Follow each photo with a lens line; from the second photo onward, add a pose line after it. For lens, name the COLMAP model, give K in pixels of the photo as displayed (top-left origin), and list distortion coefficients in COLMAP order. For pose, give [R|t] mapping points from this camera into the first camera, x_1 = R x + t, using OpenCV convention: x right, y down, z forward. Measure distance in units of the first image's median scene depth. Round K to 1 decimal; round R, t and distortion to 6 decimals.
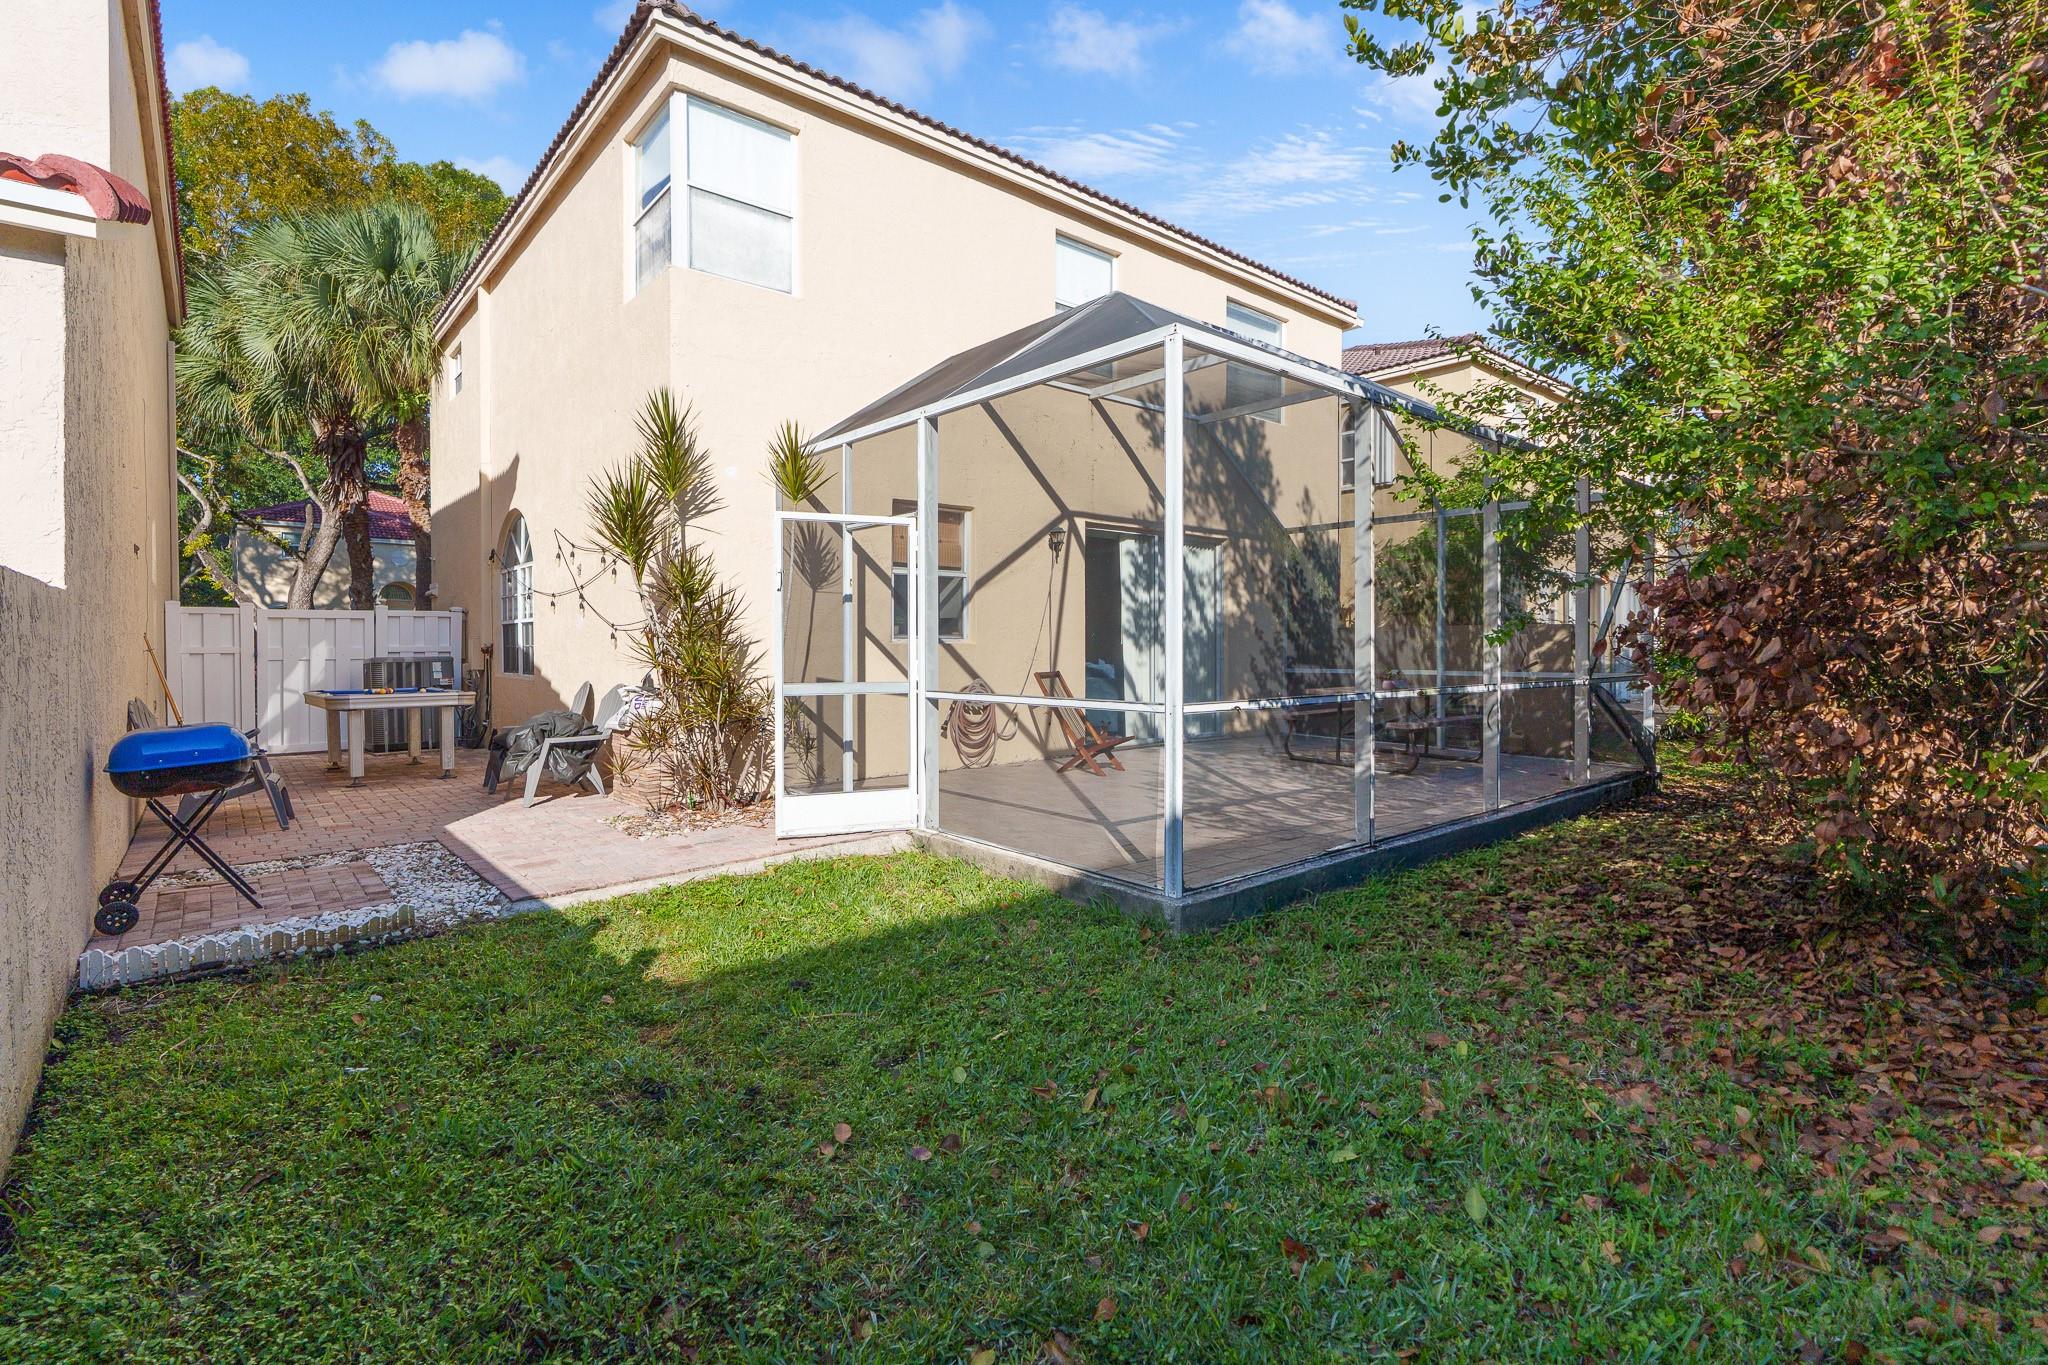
lens RADIAL K [[945.4, 0, 1024.6], [0, 945.4, 665.0], [0, 0, 1]] dist [-0.003006, -0.000678]
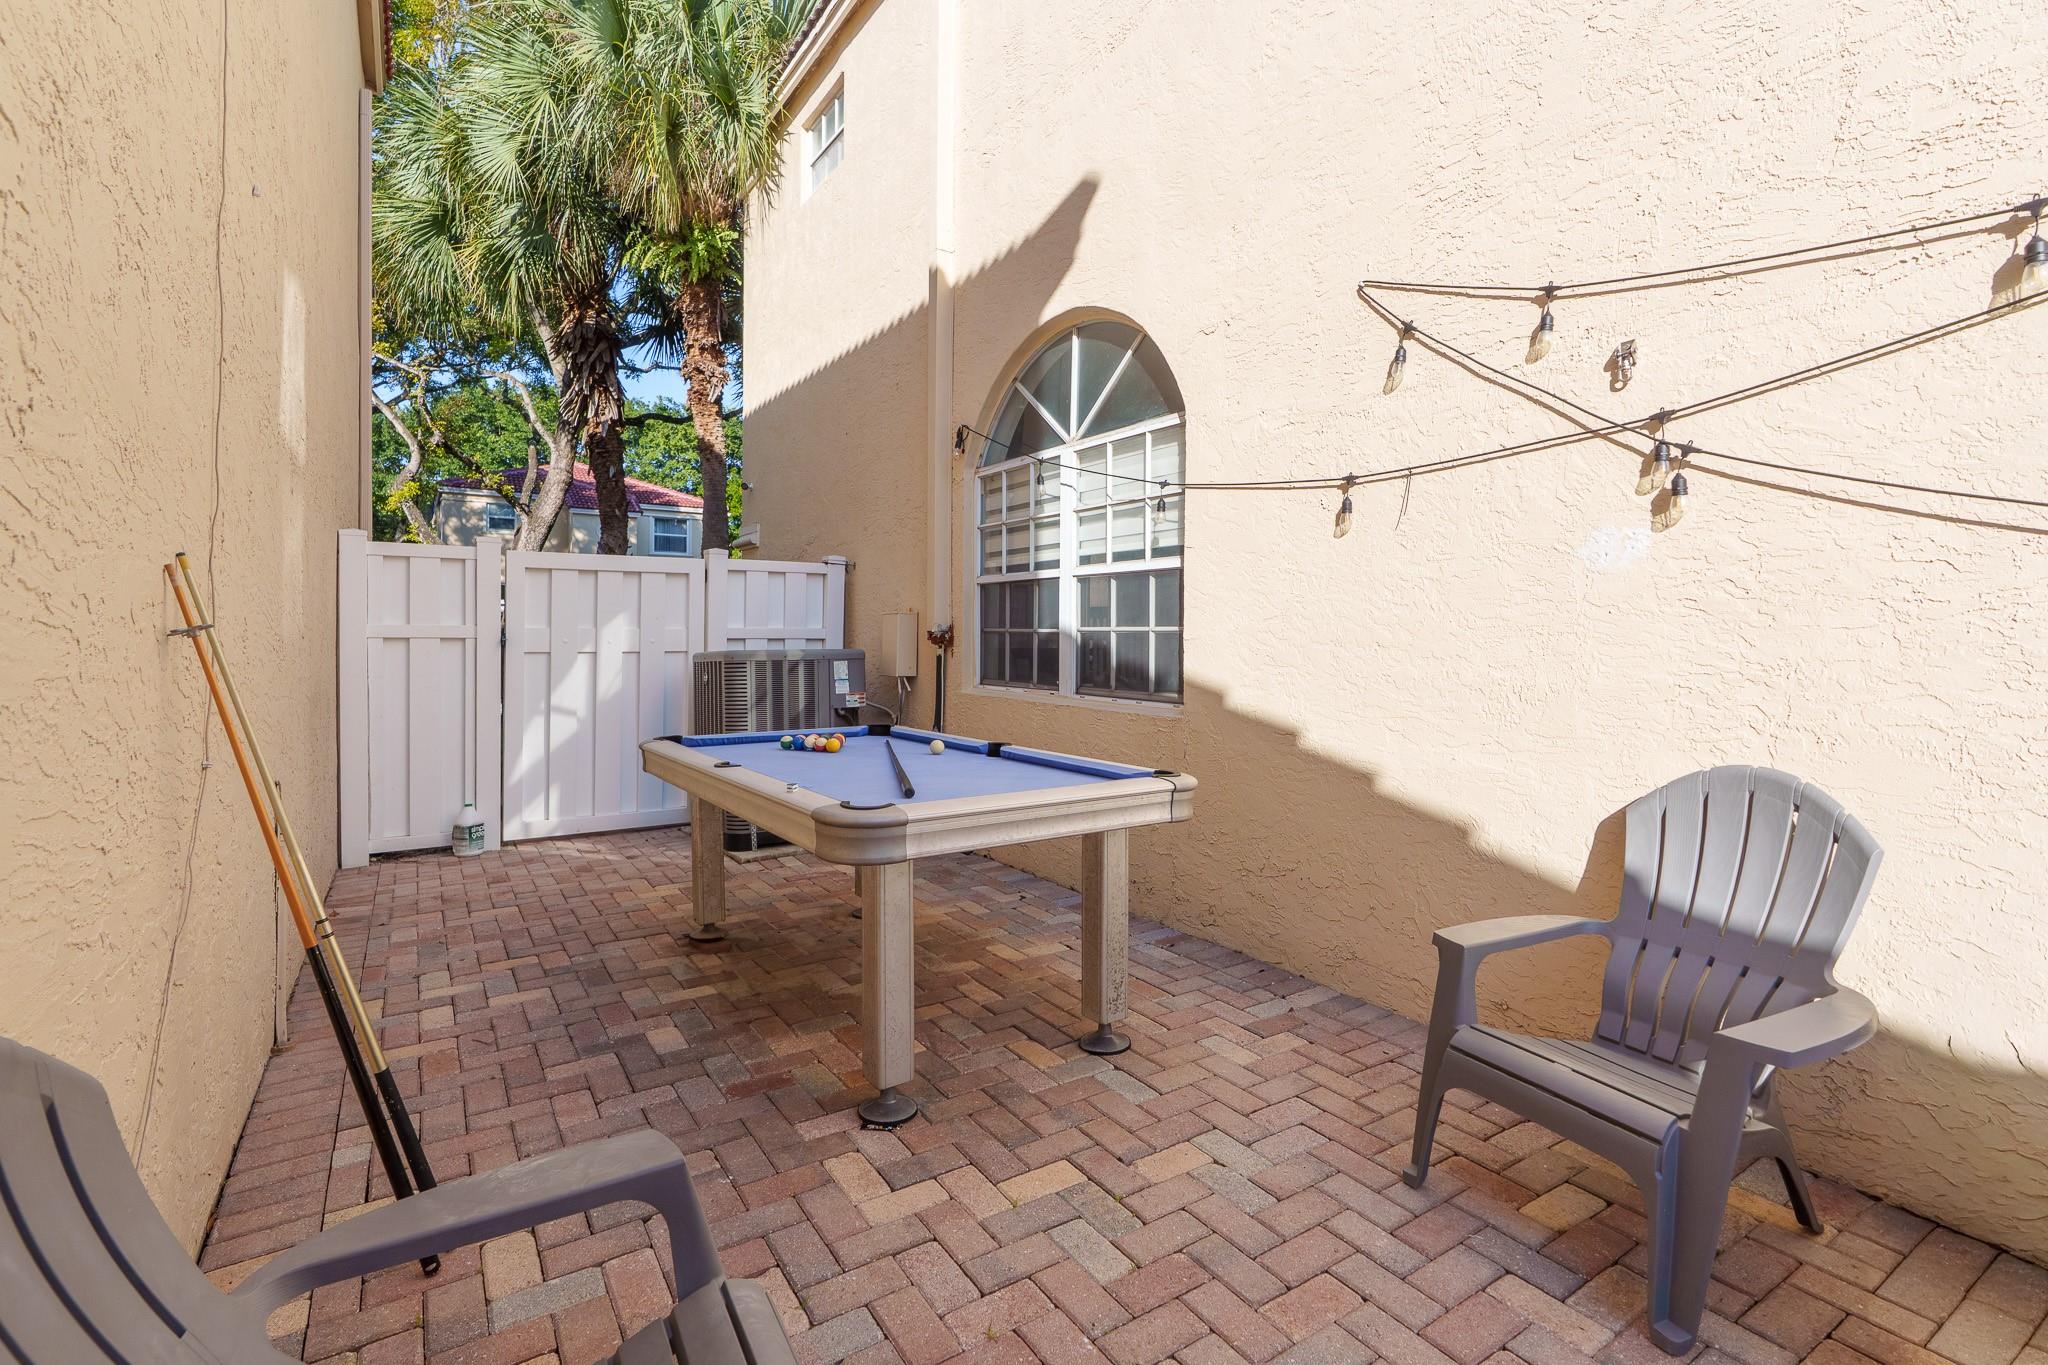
lens RADIAL K [[945.4, 0, 1010.1], [0, 945.4, 644.9], [0, 0, 1]] dist [-0.003006, -0.000678]
pose [[0.989350, 0.012677, -0.145005, -0.375644], [-0.014027, 0.999867, -0.008294, -0.006785], [0.144881, 0.010240, 0.989396, 0.427469]]
